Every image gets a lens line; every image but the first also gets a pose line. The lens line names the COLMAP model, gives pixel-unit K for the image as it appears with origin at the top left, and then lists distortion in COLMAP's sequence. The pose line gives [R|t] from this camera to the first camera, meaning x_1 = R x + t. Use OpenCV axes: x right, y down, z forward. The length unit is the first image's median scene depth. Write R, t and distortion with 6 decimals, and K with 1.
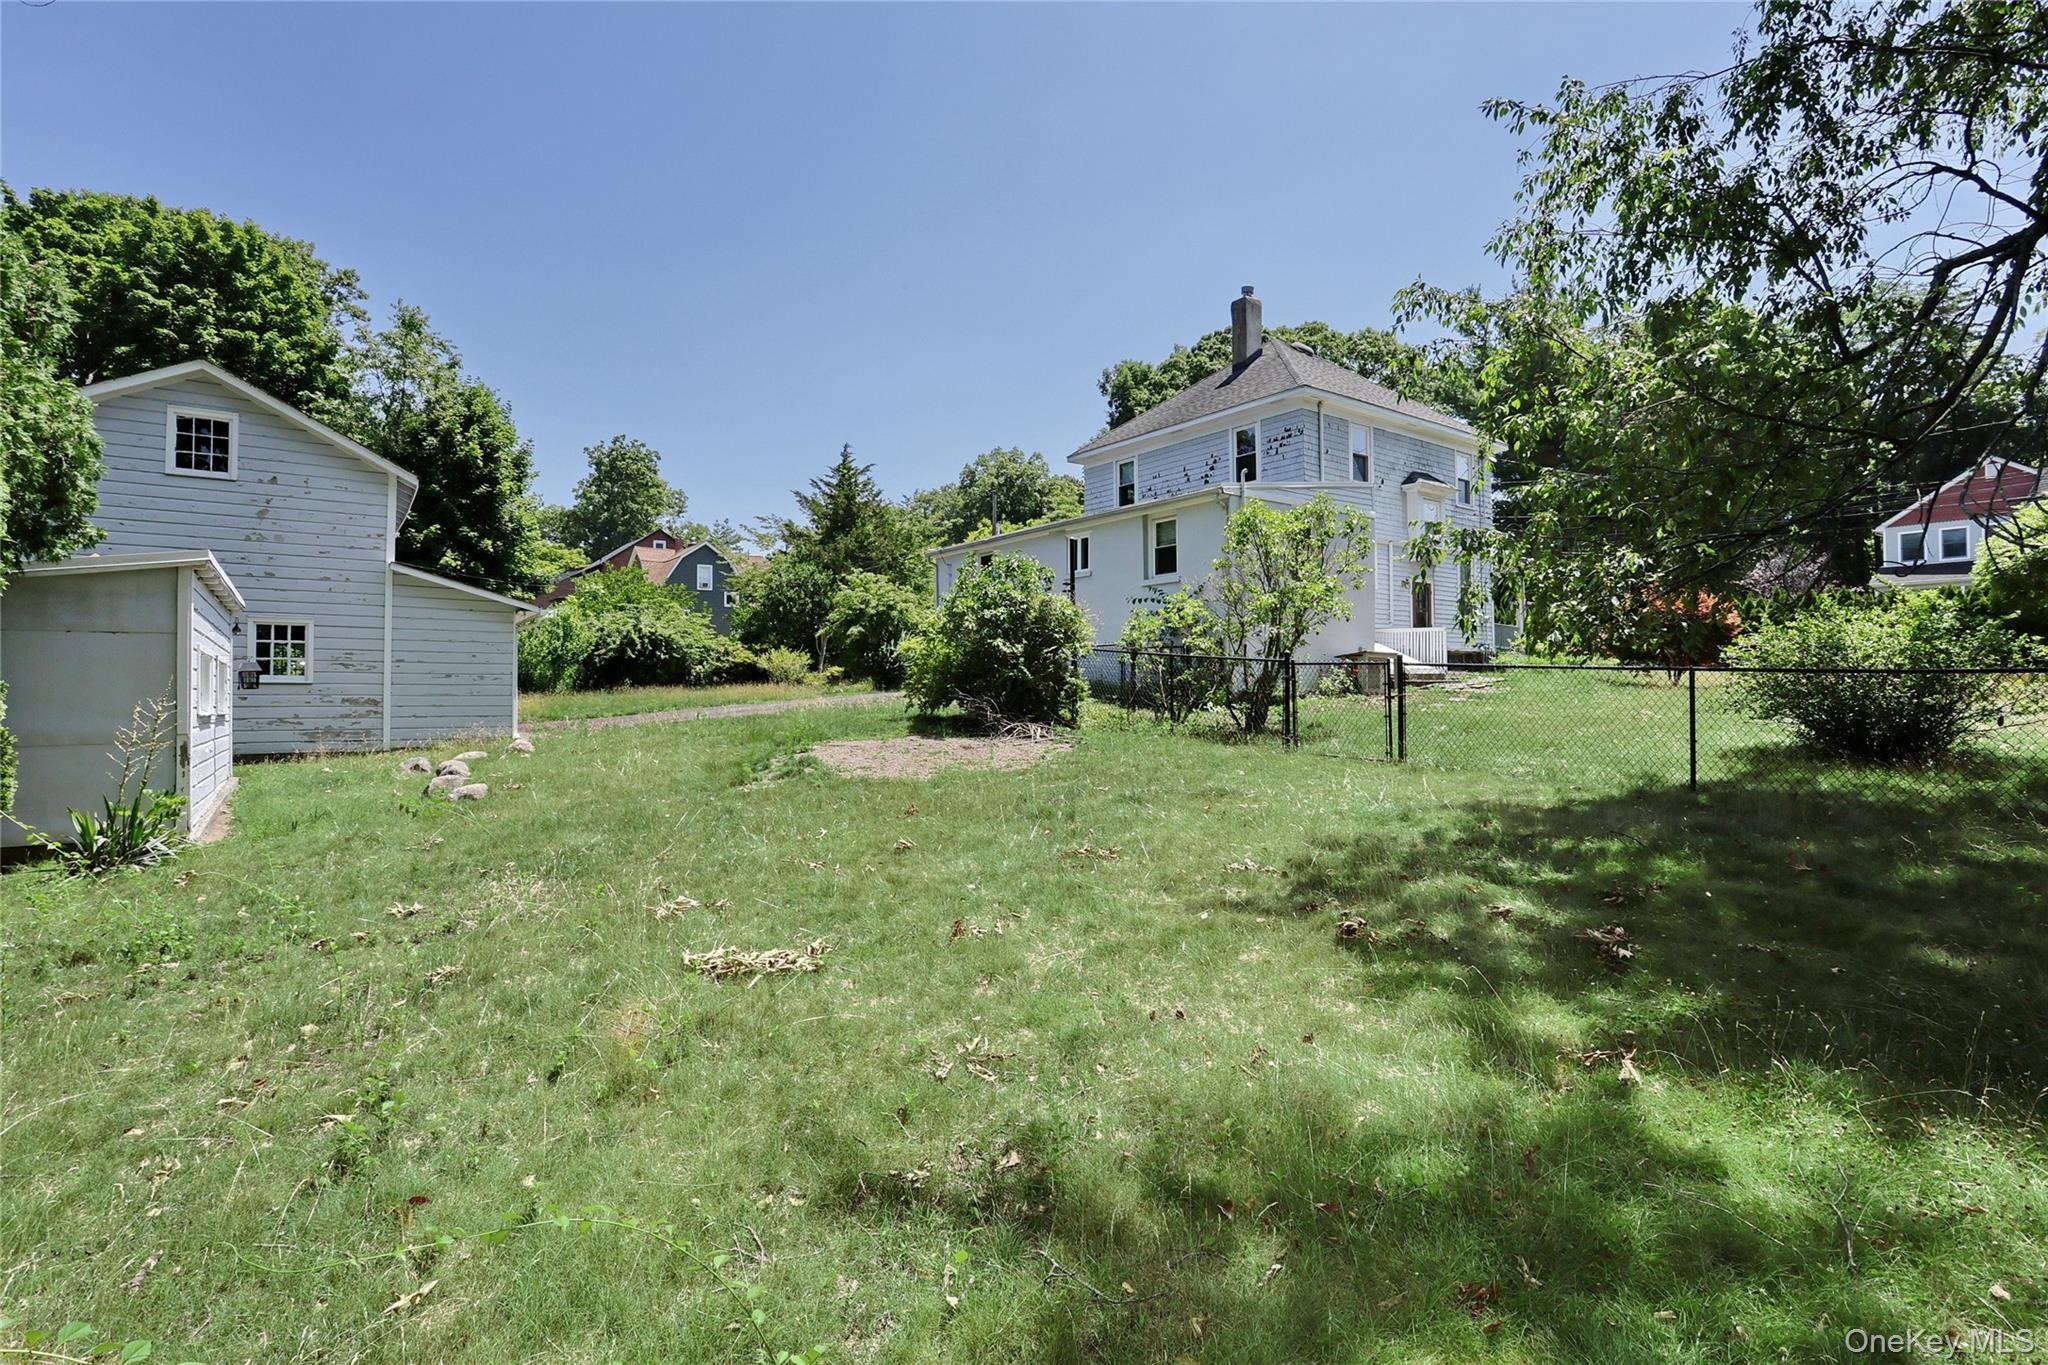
lens RADIAL K [[991.5, 0, 1023.0], [0, 991.5, 684.3], [0, 0, 1]] dist [-0.062538, 0.017174]
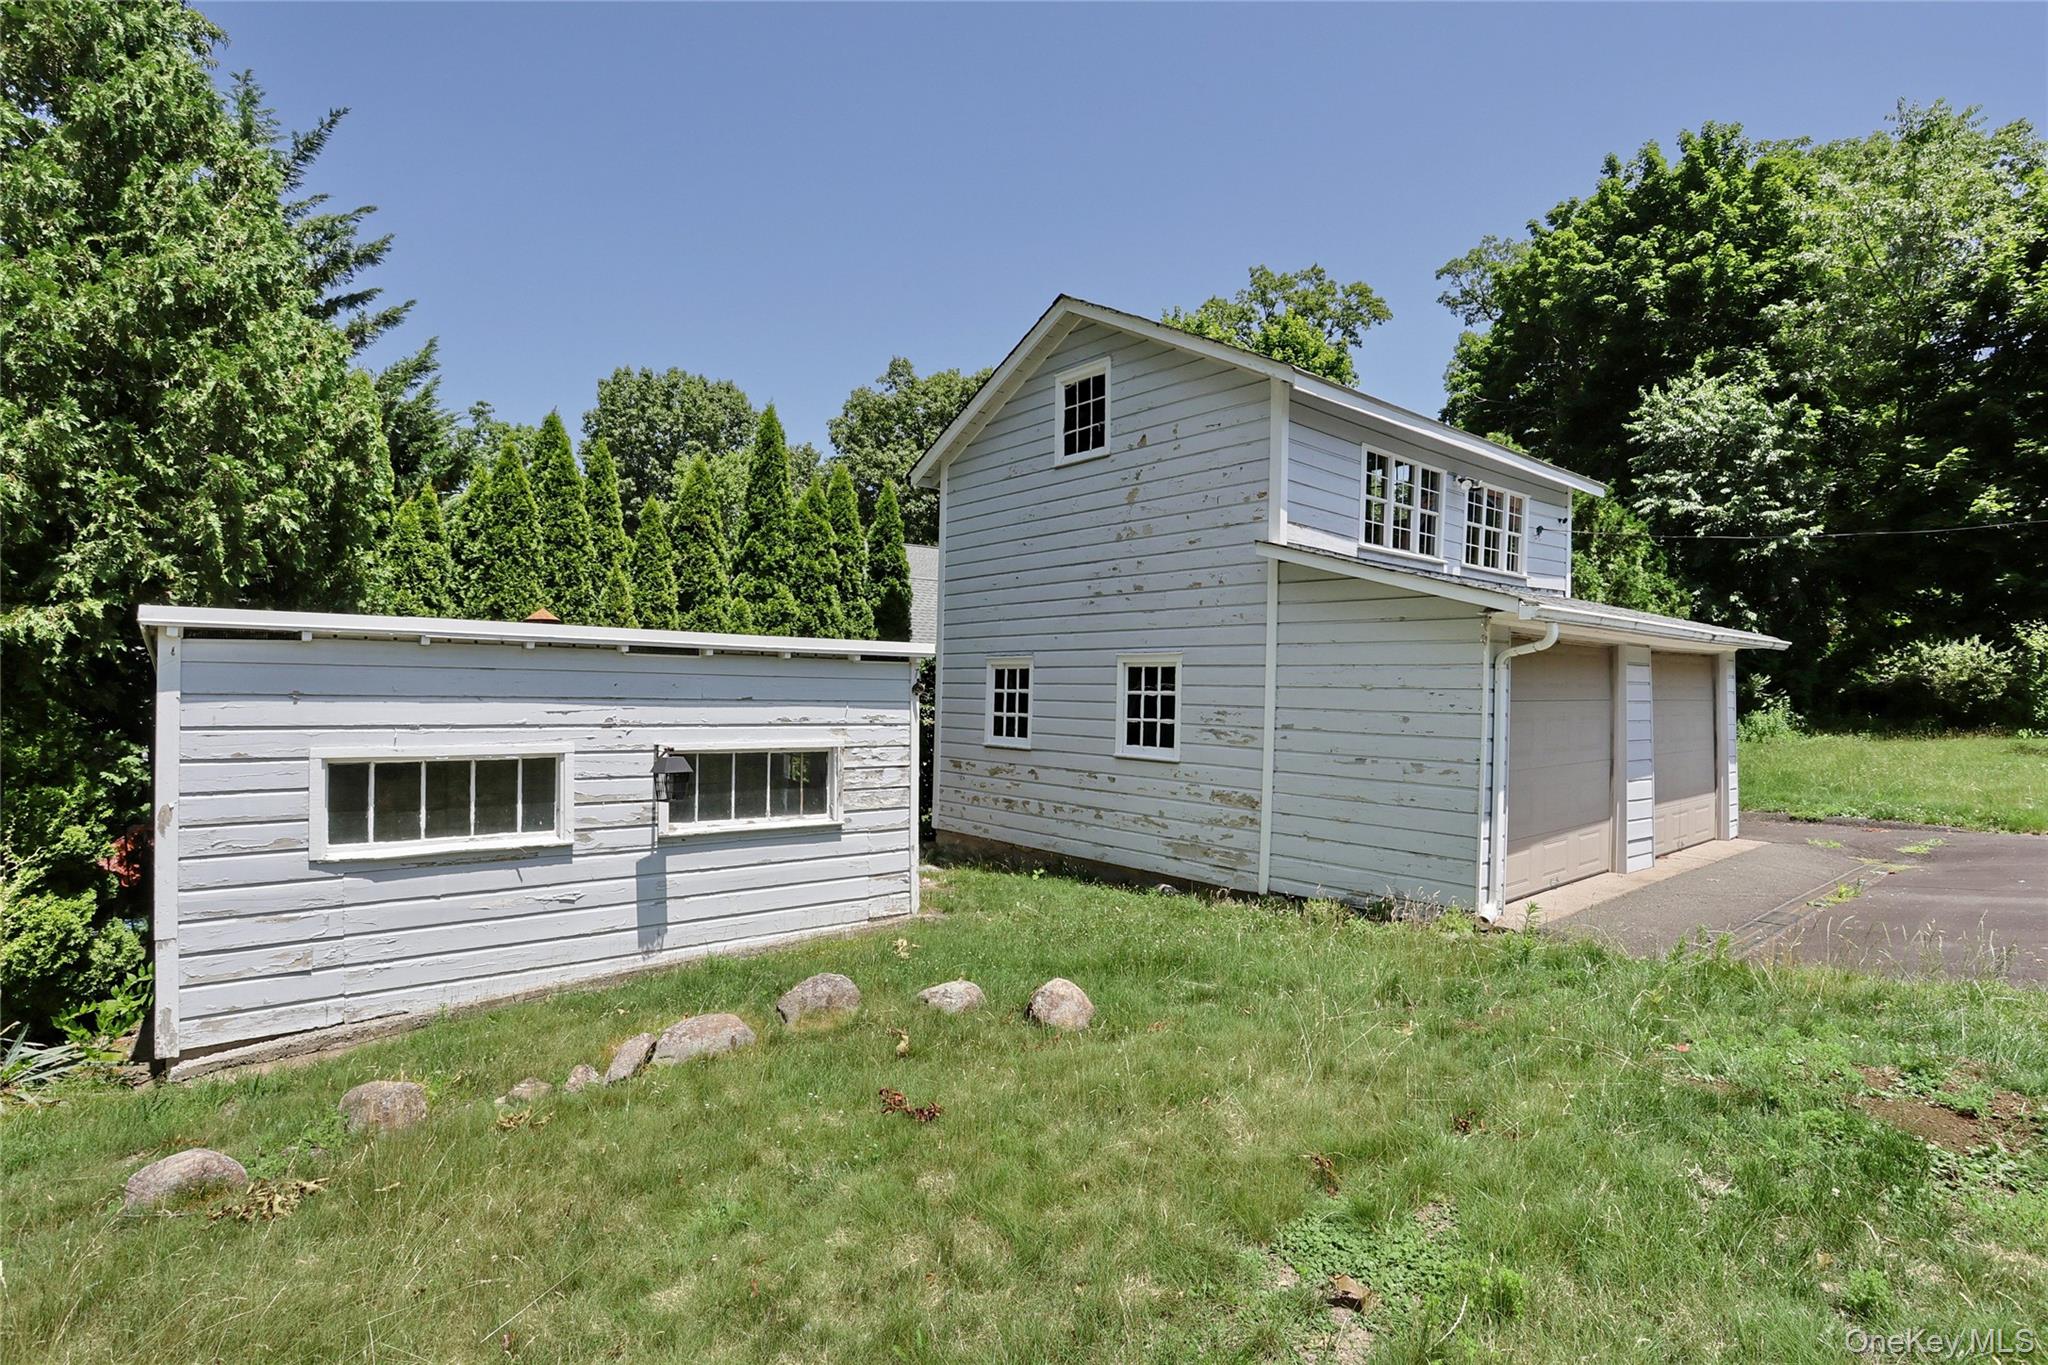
lens RADIAL K [[991.5, 0, 1023.8], [0, 991.5, 679.9], [0, 0, 1]] dist [-0.062538, 0.017174]
pose [[0.043376, -0.003397, -0.999053, -0.125186], [-0.000855, 0.999994, -0.003437, -0.050480], [0.999058, 0.001004, 0.043373, 0.884442]]
